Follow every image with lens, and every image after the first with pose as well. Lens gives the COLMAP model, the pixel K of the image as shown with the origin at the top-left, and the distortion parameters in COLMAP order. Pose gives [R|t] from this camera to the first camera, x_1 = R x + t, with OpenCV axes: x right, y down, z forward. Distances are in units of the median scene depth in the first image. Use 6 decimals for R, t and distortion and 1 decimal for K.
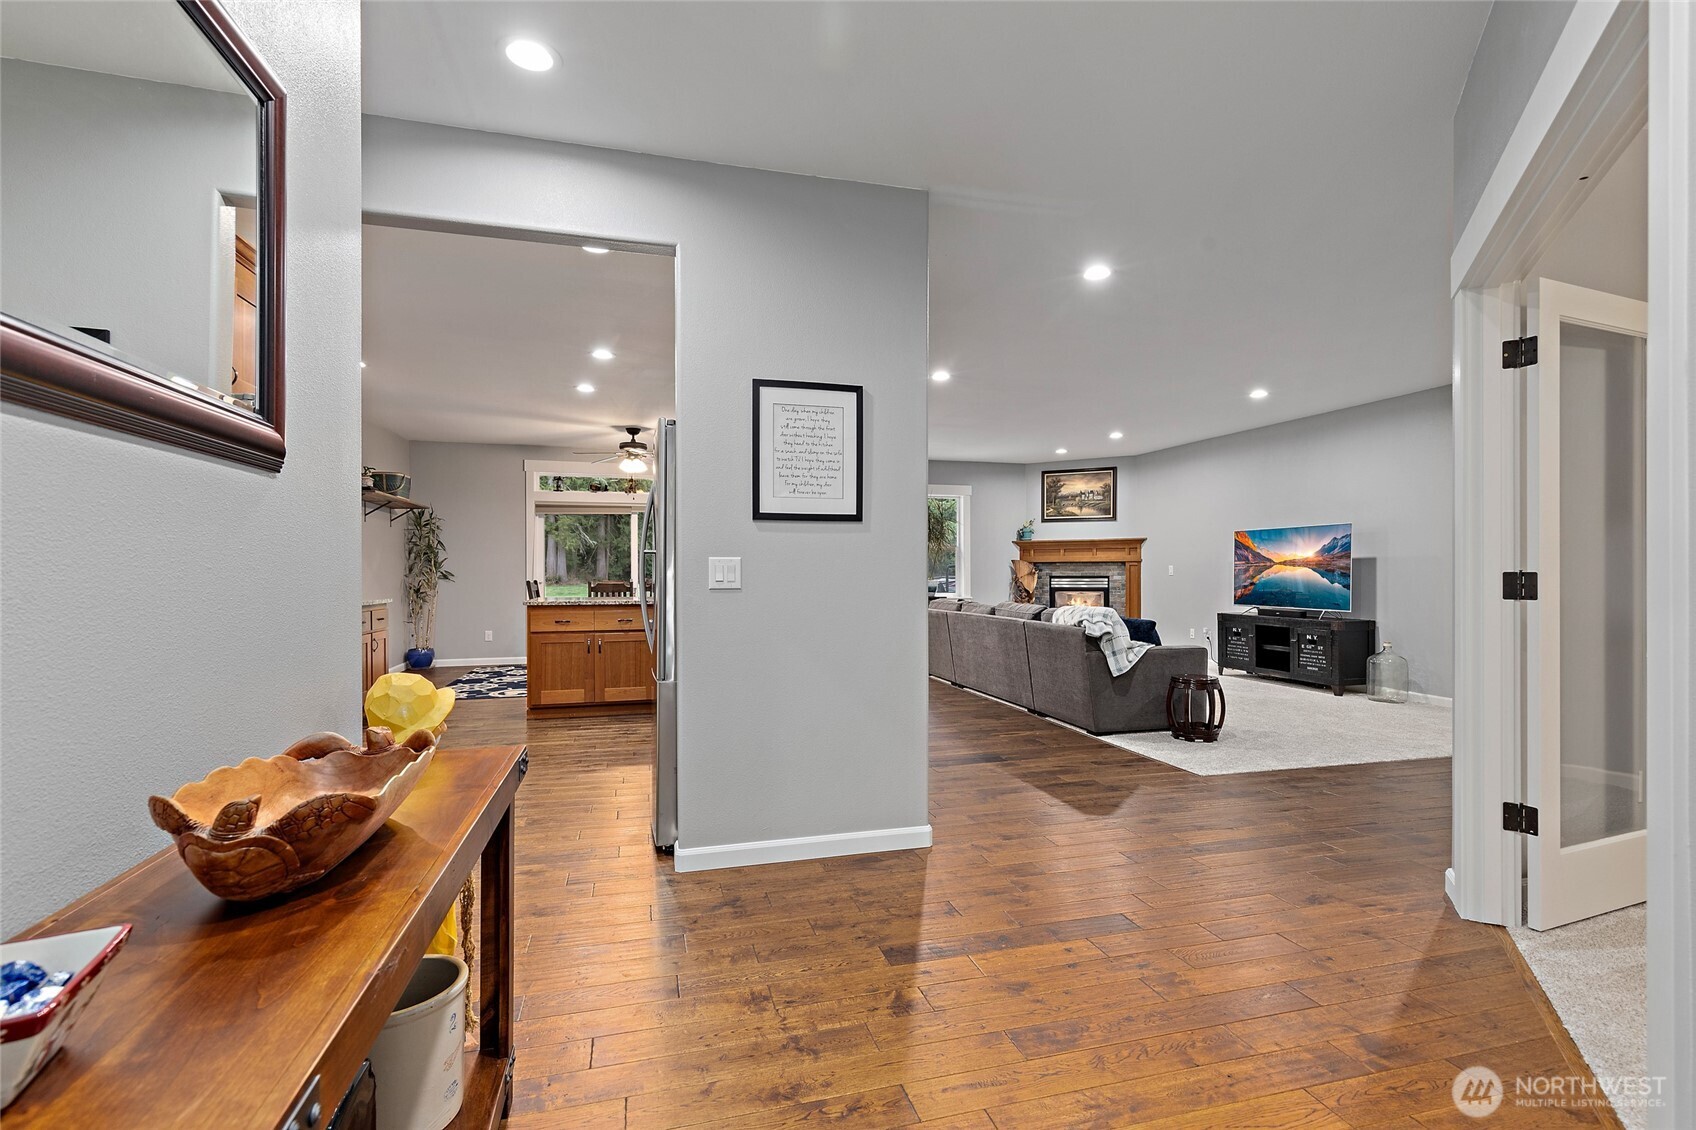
lens RADIAL K [[763.5, 0, 852.3], [0, 763.5, 576.1], [0, 0, 1]] dist [0.002736, -0.000225]
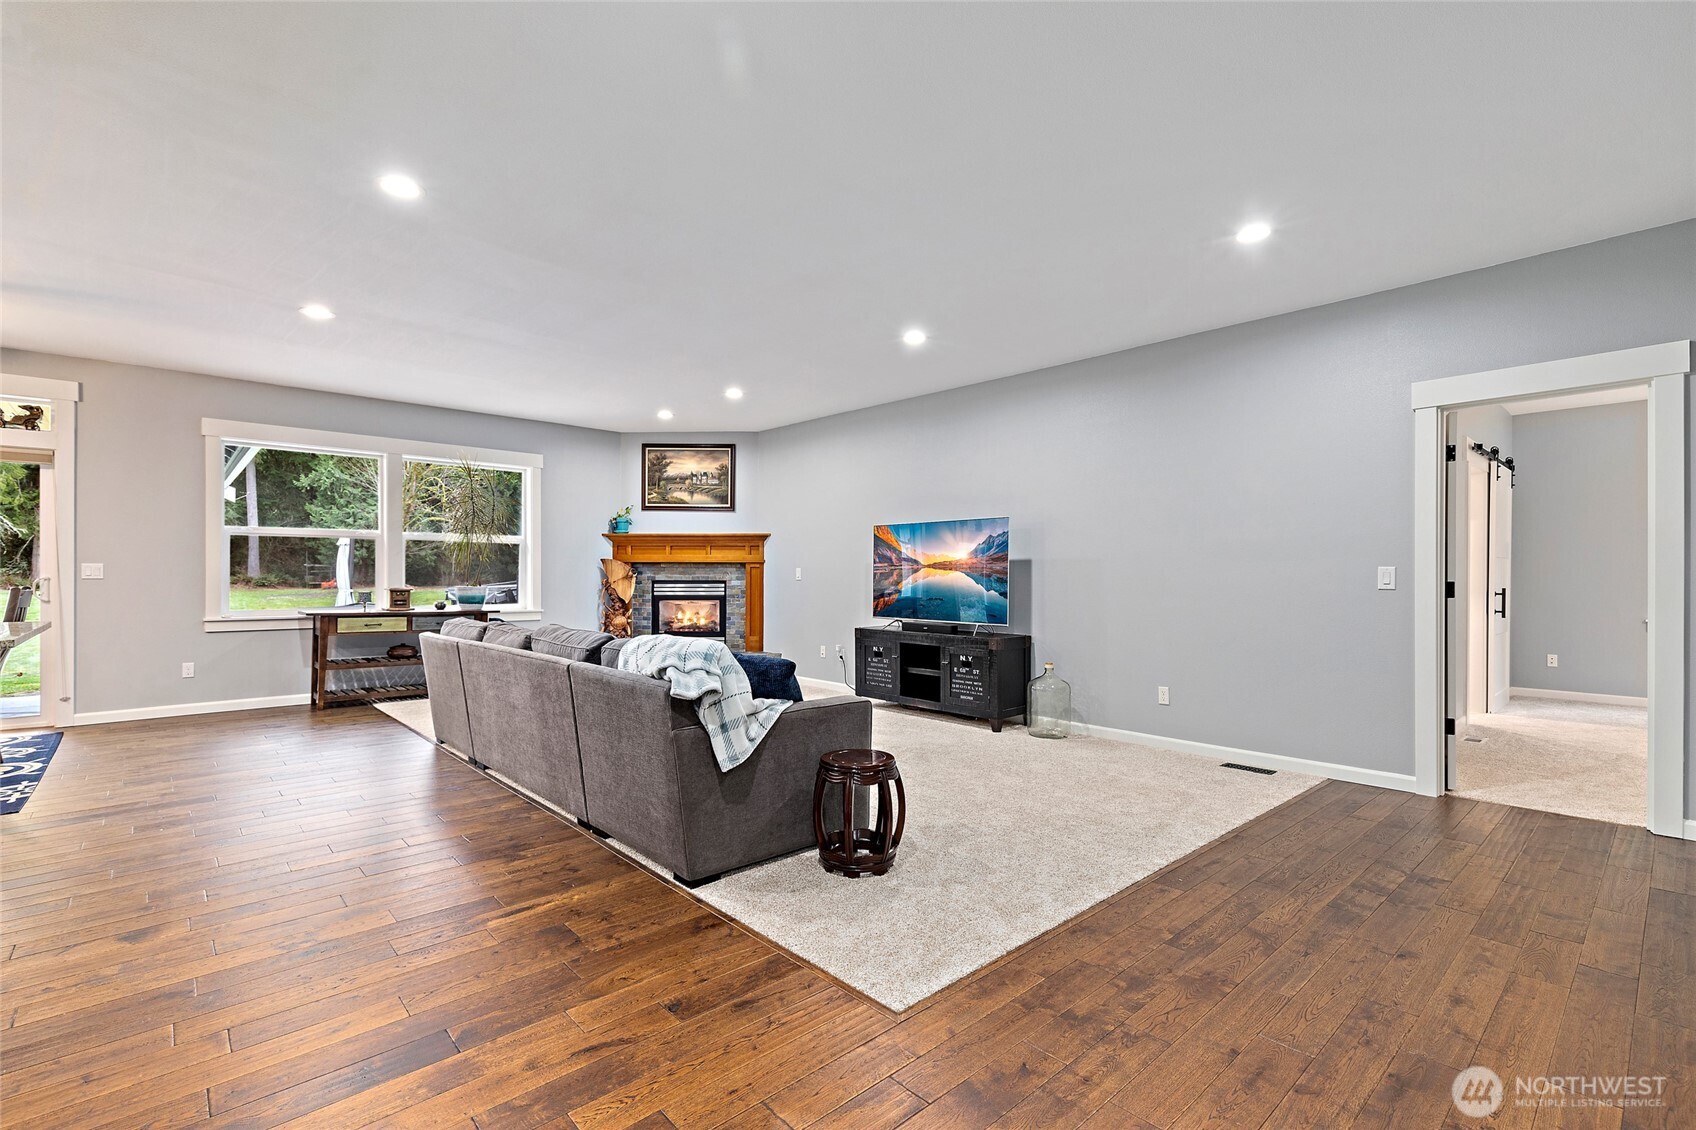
lens RADIAL K [[763.5, 0, 846.1], [0, 763.5, 576.7], [0, 0, 1]] dist [0.002736, -0.000225]
pose [[0.889737, 0.004453, 0.456451, 0.121687], [-0.002796, 0.999987, -0.004306, -0.001684], [-0.456465, 0.002555, 0.889738, 0.338203]]
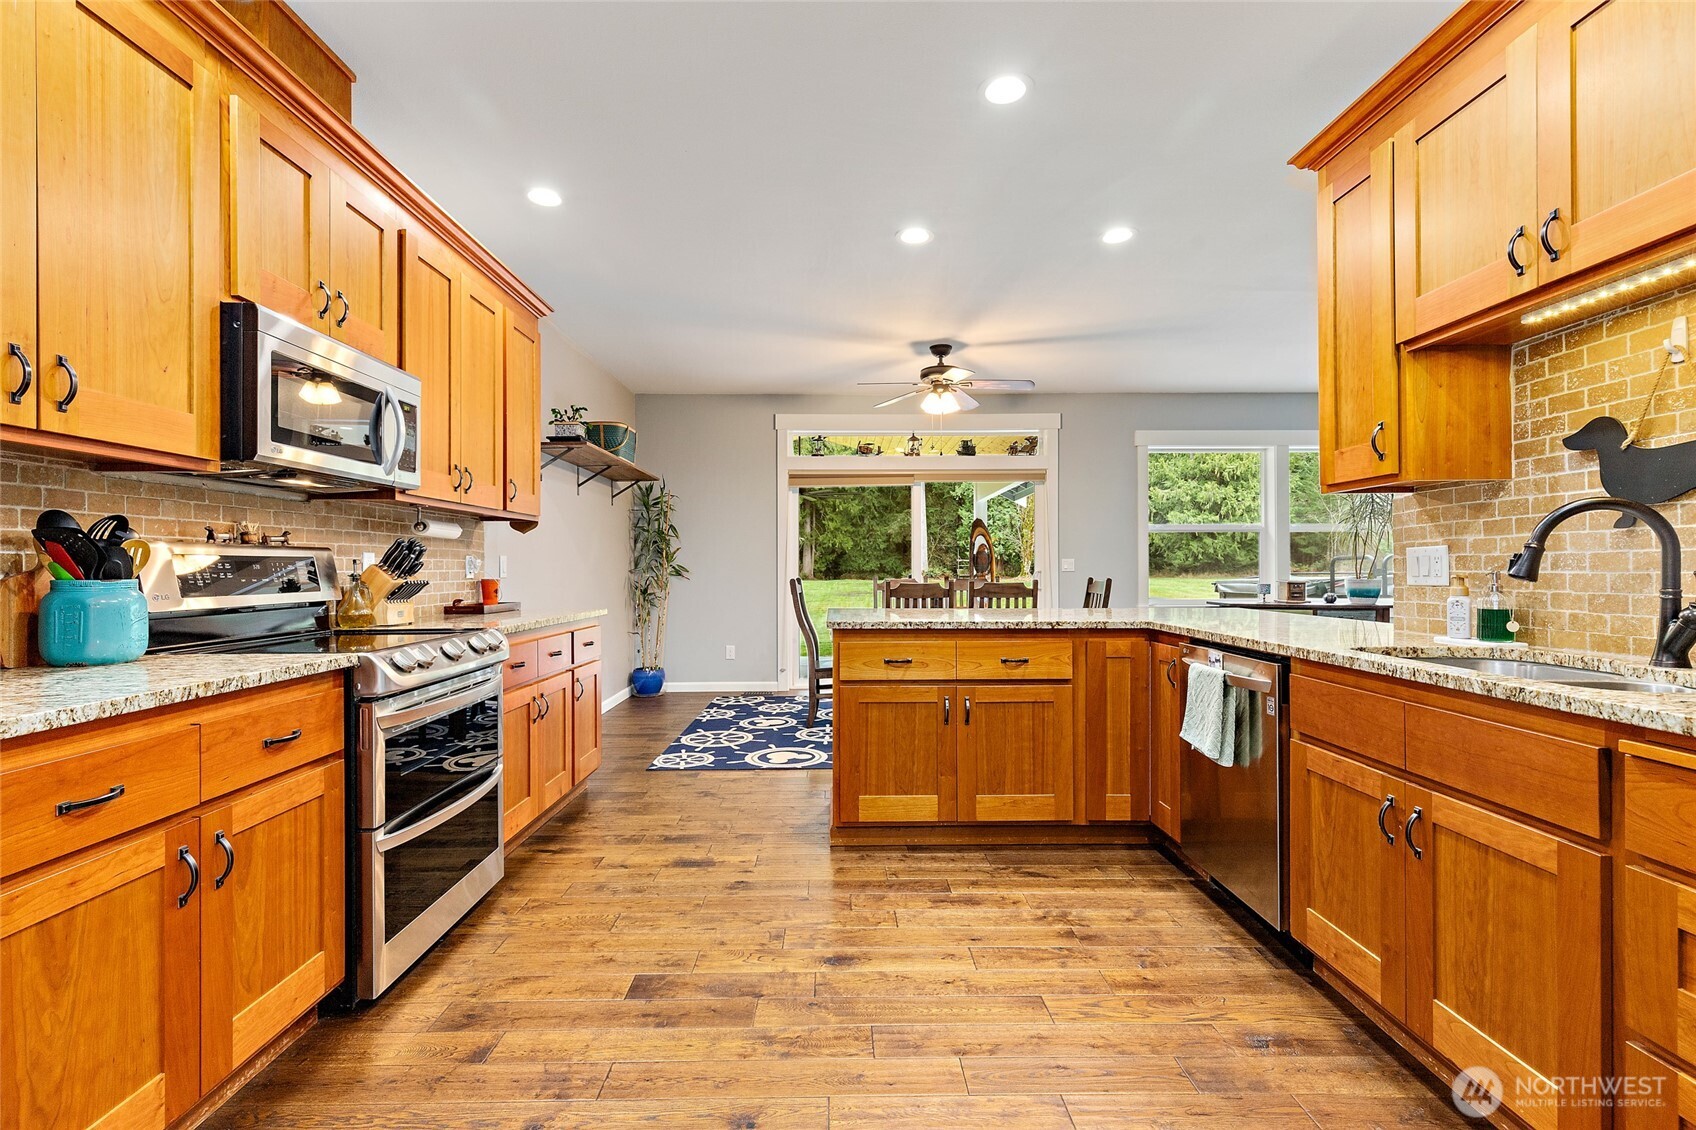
lens RADIAL K [[763.5, 0, 842.1], [0, 763.5, 566.5], [0, 0, 1]] dist [0.002736, -0.000225]
pose [[0.964672, -0.001664, -0.263449, -0.217617], [-0.000369, 0.999971, -0.007666, 0.000257], [0.263454, 0.007492, 0.964643, 0.385936]]
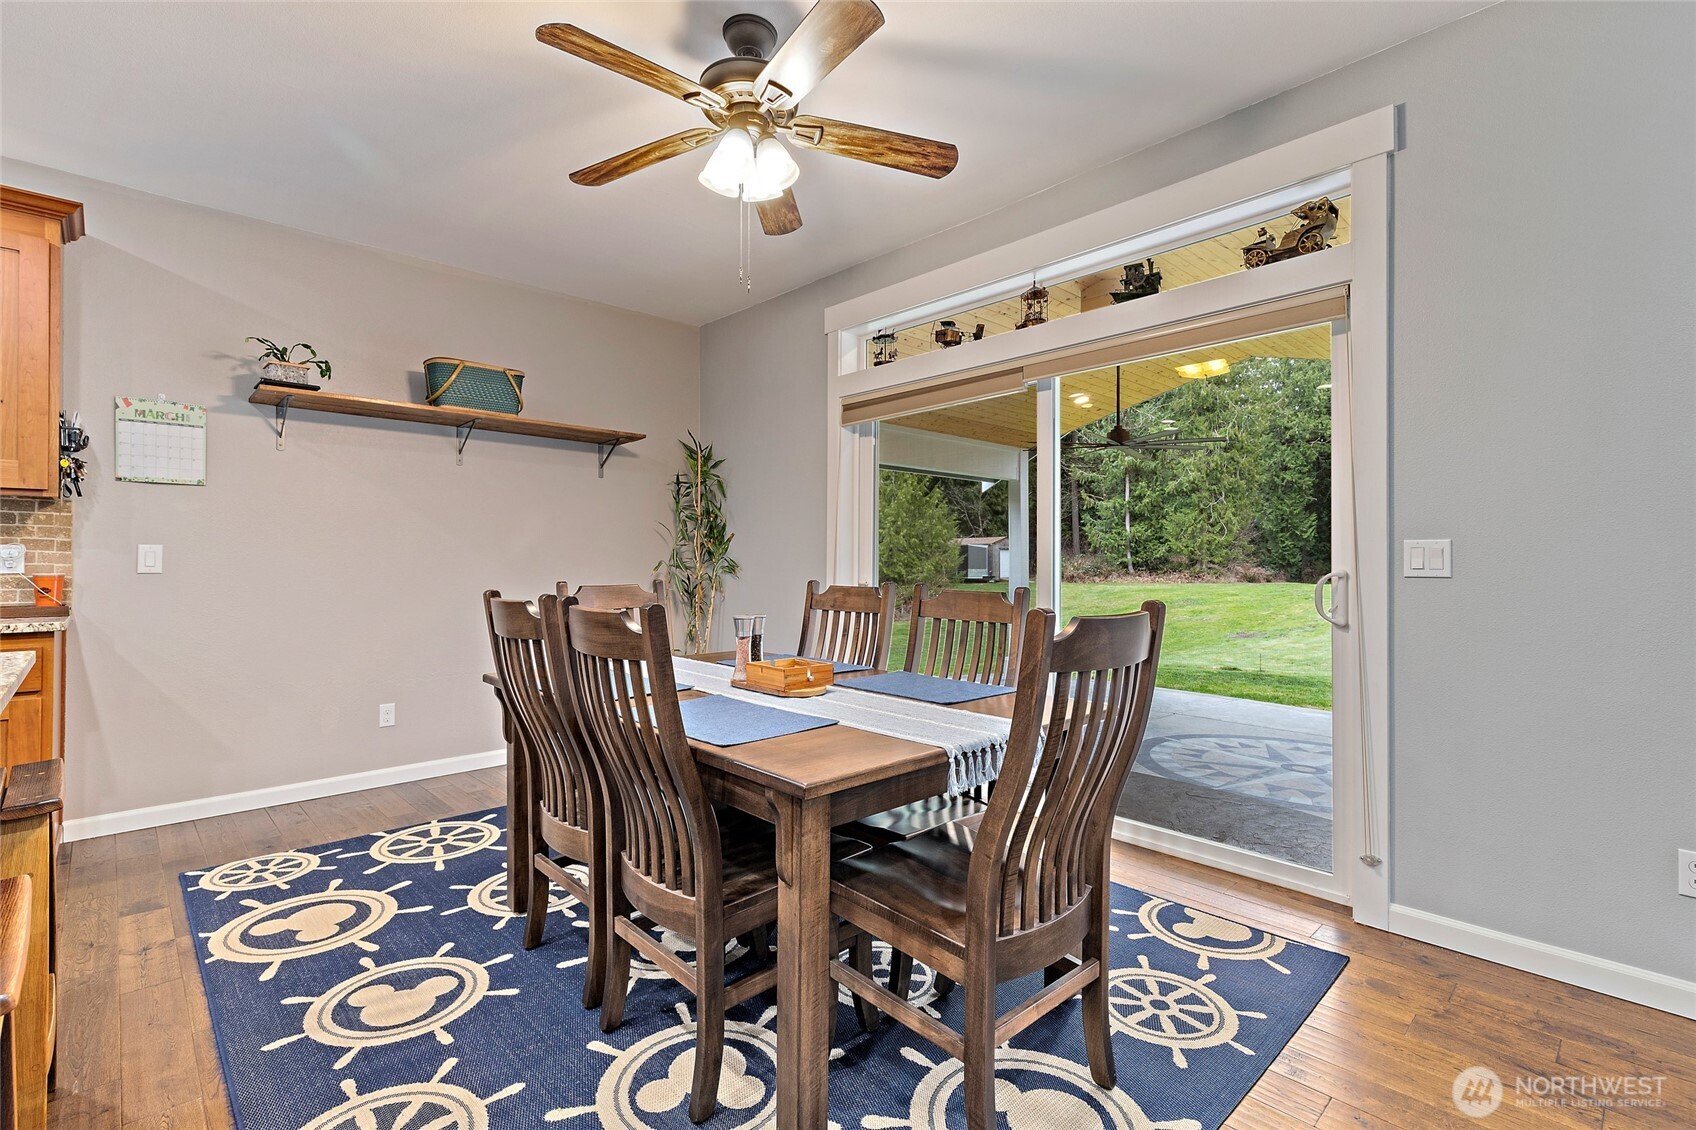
lens RADIAL K [[763.5, 0, 852.8], [0, 763.5, 561.6], [0, 0, 1]] dist [0.002736, -0.000225]
pose [[0.477359, 0.001832, -0.878706, -0.037923], [-0.003510, 0.999994, 0.000178, -0.005864], [0.878701, 0.002999, 0.477363, 1.009888]]
